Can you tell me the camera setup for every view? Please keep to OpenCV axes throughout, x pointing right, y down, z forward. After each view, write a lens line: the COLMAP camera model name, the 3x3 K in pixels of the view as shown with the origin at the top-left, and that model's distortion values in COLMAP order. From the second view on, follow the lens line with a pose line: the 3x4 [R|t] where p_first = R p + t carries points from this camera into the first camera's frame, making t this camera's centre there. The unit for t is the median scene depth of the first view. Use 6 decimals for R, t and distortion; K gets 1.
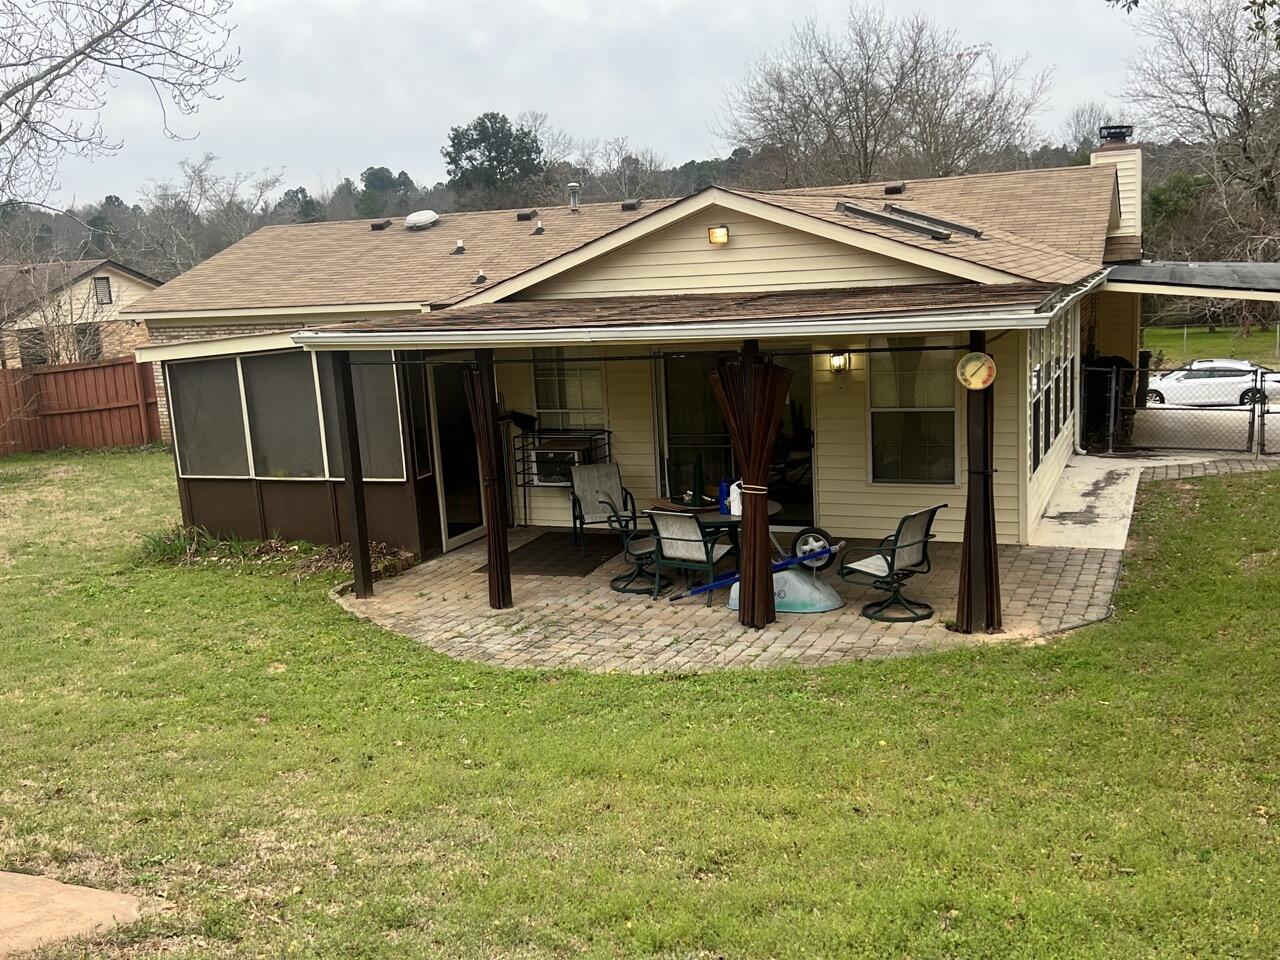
lens RADIAL K [[1318.7, 0, 634.0], [0, 1318.7, 475.8], [0, 0, 1]] dist [0.017747, 0.000000]
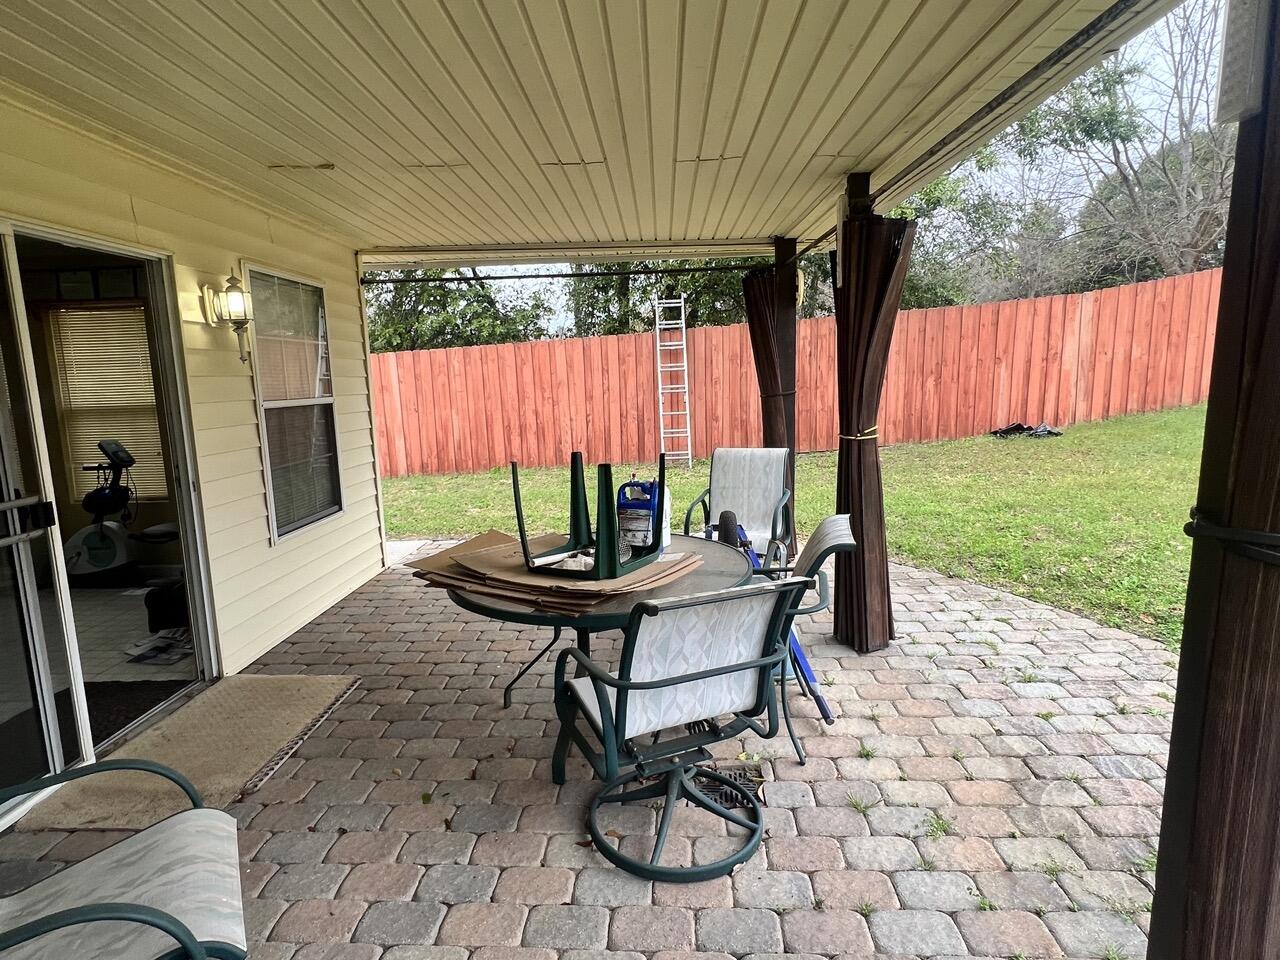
lens RADIAL K [[694.8, 0, 638.3], [0, 694.8, 481.8], [0, 0, 1]] dist [-0.000461, -0.000719]
pose [[-0.351027, -0.081205, 0.932837, -0.174044], [0.206969, 0.964863, 0.161875, -0.041149], [-0.913205, 0.249891, -0.321886, 1.148808]]
